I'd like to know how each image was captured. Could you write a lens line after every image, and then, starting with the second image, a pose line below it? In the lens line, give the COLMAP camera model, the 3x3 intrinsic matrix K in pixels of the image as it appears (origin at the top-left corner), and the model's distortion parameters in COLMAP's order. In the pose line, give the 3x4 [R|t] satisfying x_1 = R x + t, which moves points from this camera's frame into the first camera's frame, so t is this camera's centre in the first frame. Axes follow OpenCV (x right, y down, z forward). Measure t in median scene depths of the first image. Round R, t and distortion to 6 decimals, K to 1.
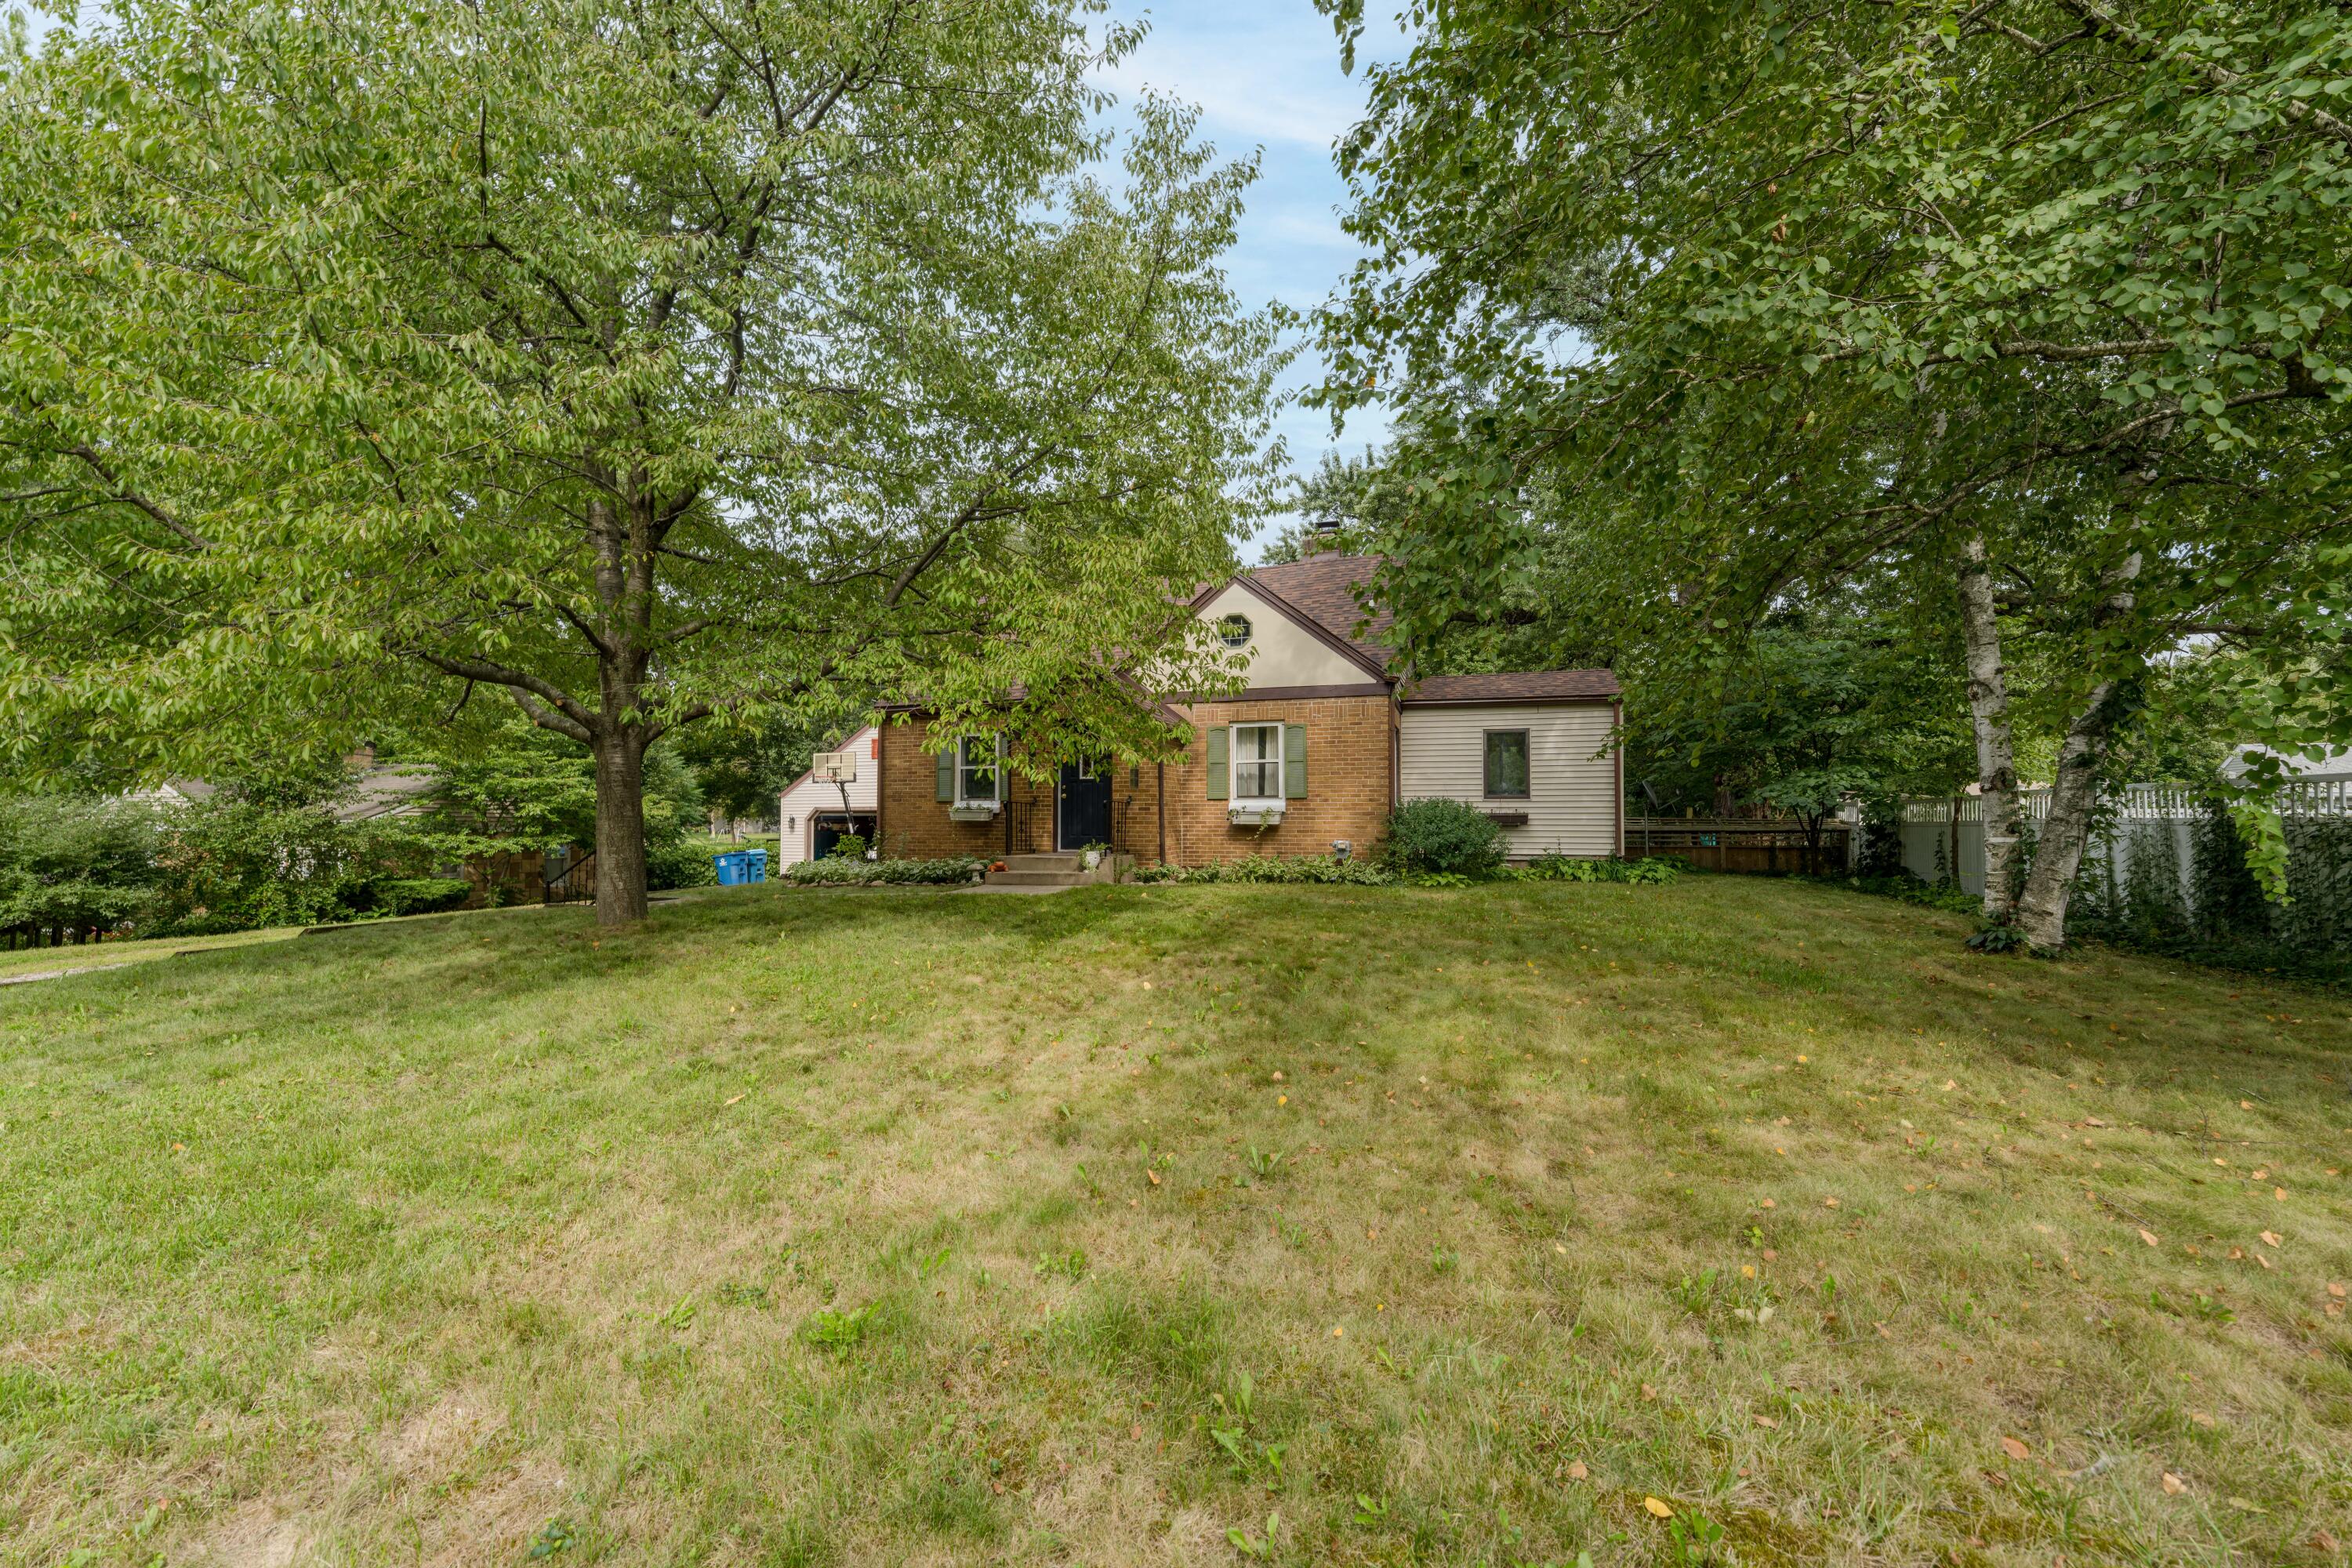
lens RADIAL K [[947.6, 0, 1168.6], [0, 947.6, 806.0], [0, 0, 1]] dist [0.000173, -0.000018]
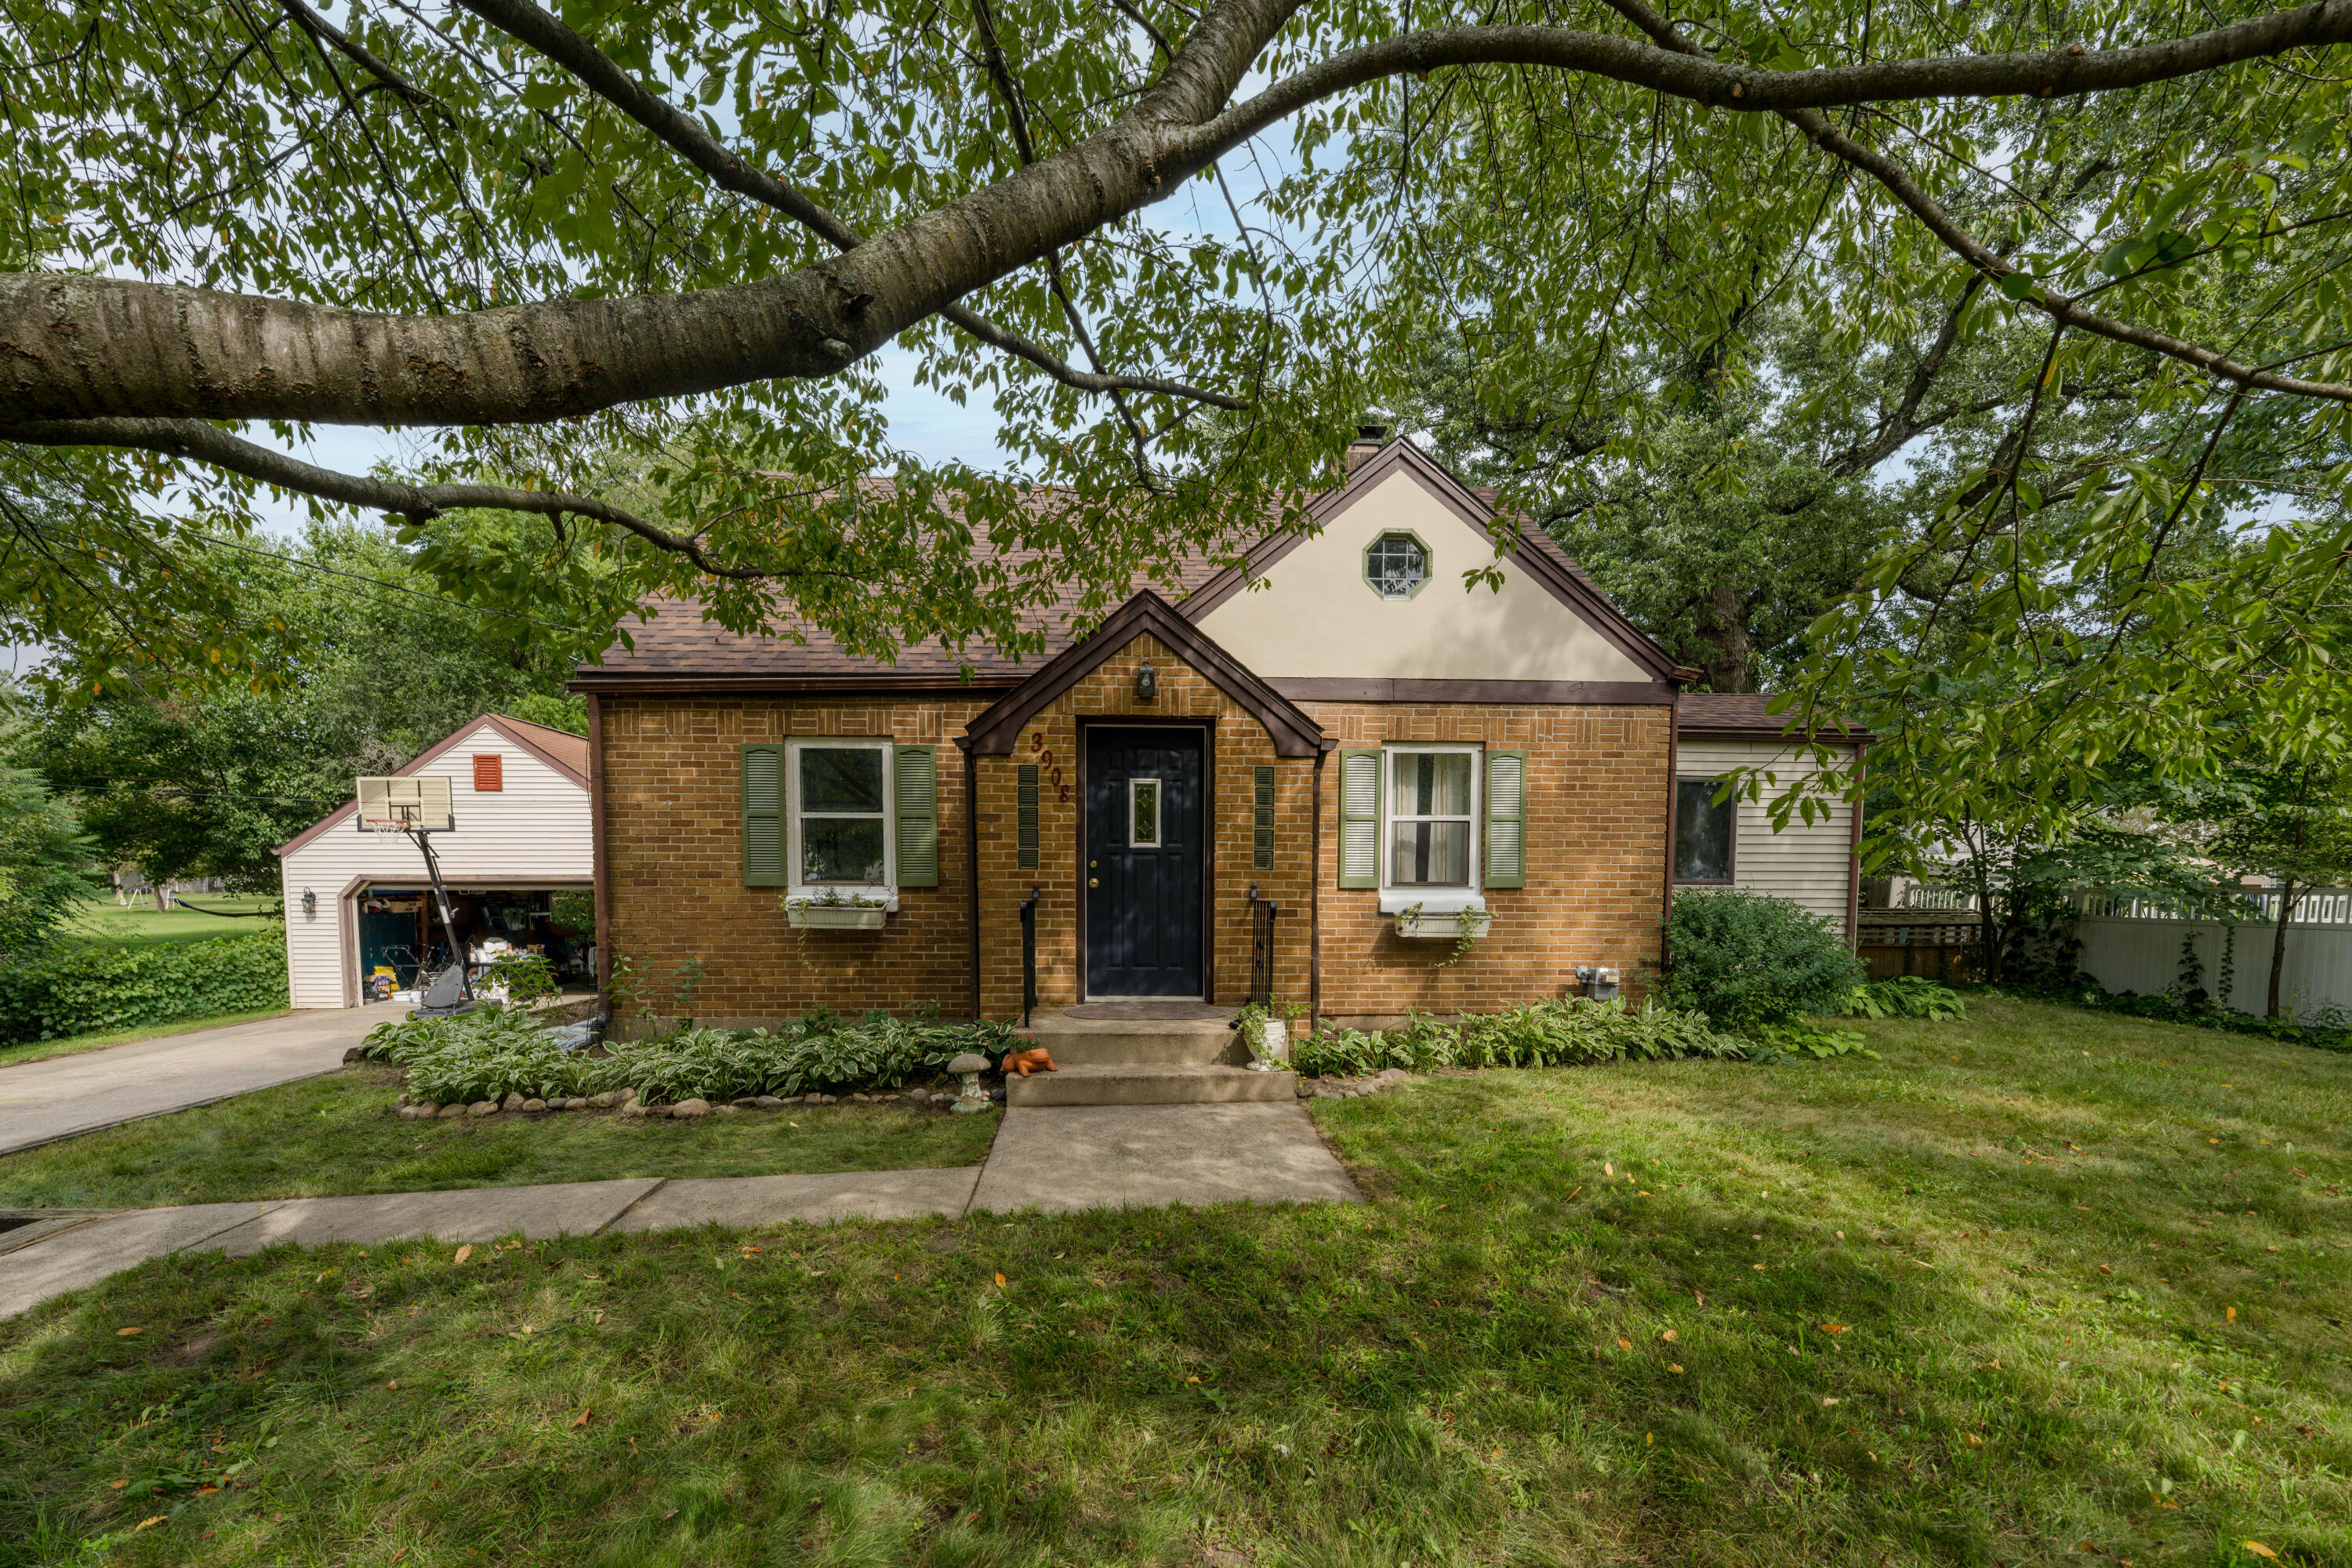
lens RADIAL K [[980.1, 0, 1129.1], [0, 980.1, 953.6], [0, 0, 1]] dist [0.000362, -0.000171]
pose [[0.938577, -0.023763, 0.344250, -0.257342], [-0.010219, 0.995274, 0.096562, -0.022443], [-0.344918, -0.094149, 0.933899, 0.523864]]
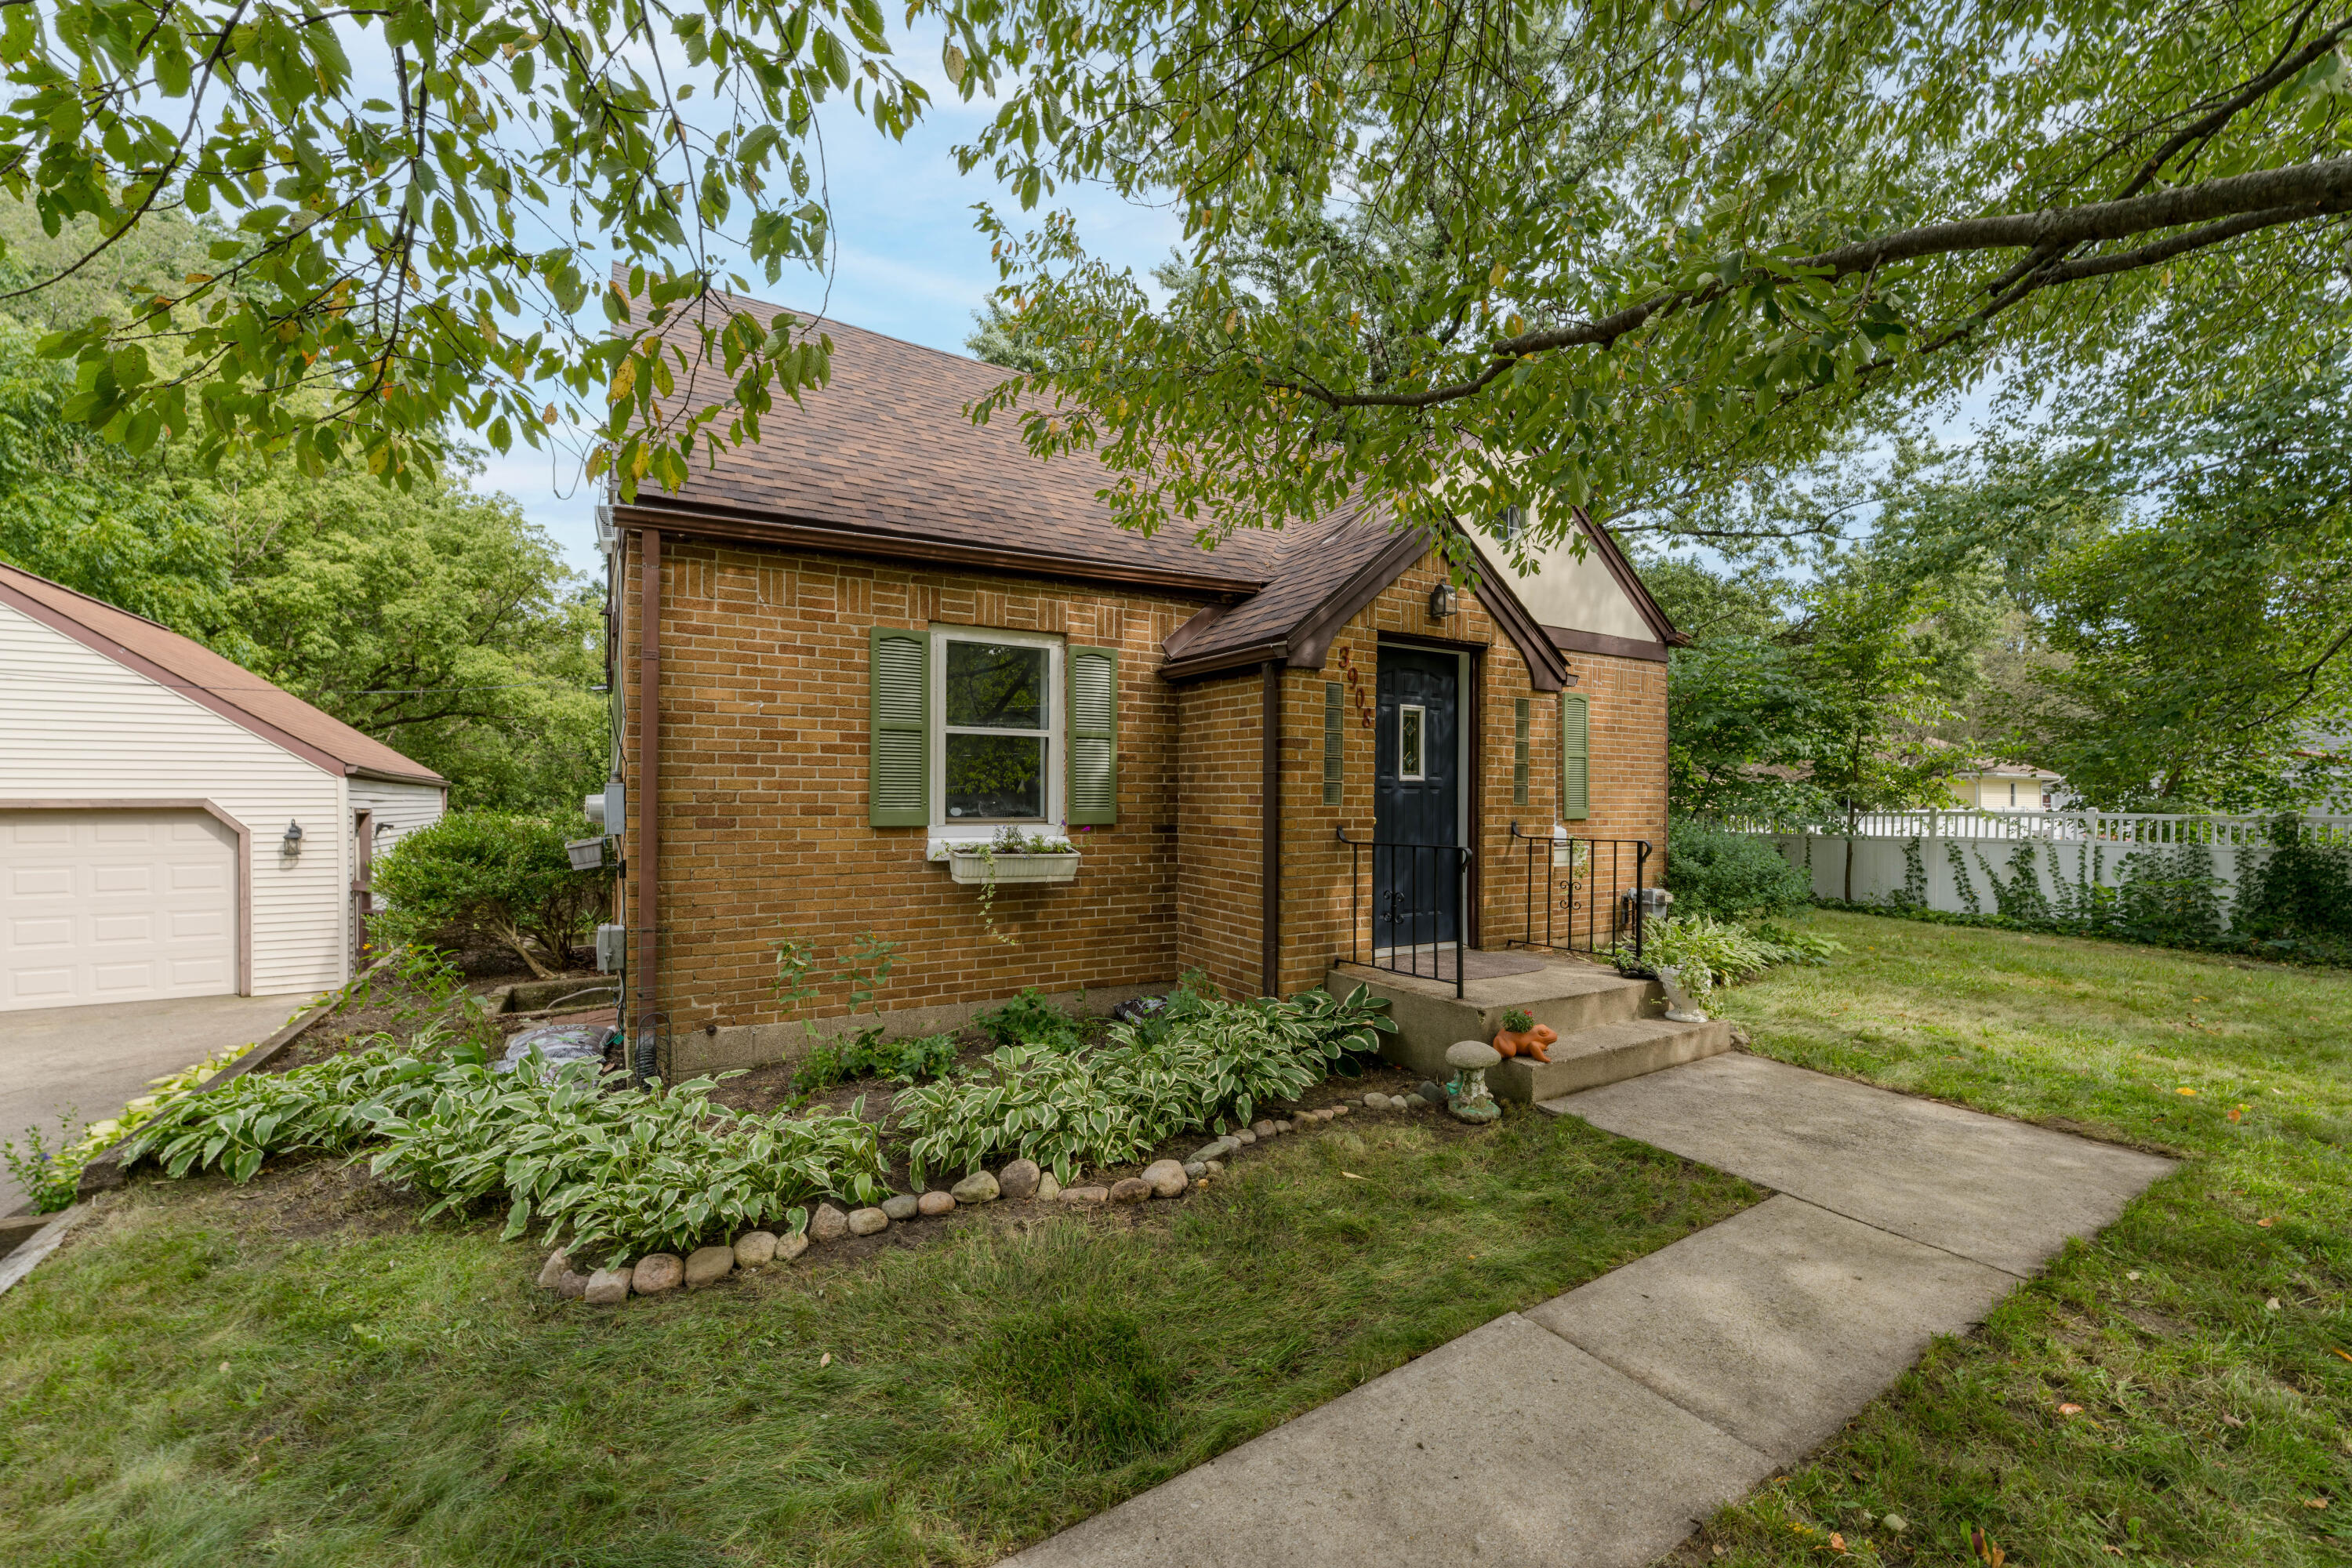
lens RADIAL K [[947.6, 0, 1168.6], [0, 947.6, 806.0], [0, 0, 1]] dist [0.000173, -0.000018]
pose [[0.660043, -0.004058, 0.751217, -0.465918], [-0.020961, 0.999497, 0.023816, -0.024340], [-0.750935, -0.031466, 0.659626, 0.773464]]
